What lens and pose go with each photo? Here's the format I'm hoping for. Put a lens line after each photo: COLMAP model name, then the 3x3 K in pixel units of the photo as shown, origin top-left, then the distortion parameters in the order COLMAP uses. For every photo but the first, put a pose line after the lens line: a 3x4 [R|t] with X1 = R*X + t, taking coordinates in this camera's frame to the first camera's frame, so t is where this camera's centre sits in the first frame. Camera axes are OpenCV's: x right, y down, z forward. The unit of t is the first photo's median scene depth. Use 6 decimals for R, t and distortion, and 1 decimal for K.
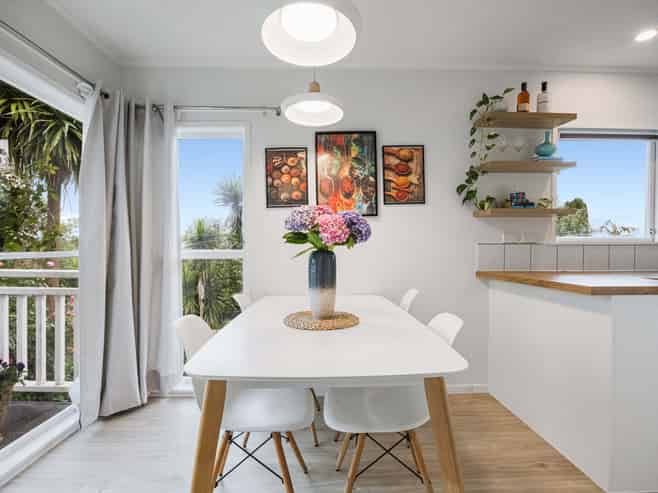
lens RADIAL K [[326.4, 0, 328.3], [0, 326.4, 246.0], [0, 0, 1]] dist [-0.005240, -0.001254]
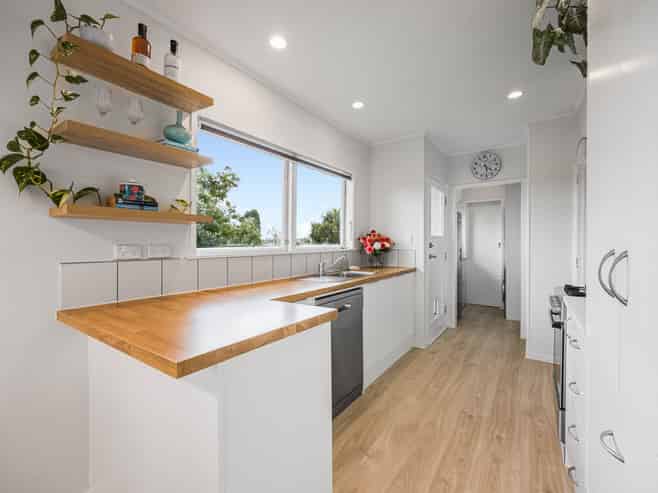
lens RADIAL K [[278.3, 0, 328.7], [0, 278.3, 245.1], [0, 0, 1]] dist [-0.000247, 0.000012]
pose [[0.618616, -0.003532, 0.785685, 0.382284], [-0.000894, 0.999986, 0.005199, -0.044747], [-0.785693, -0.003918, 0.618604, 0.330593]]
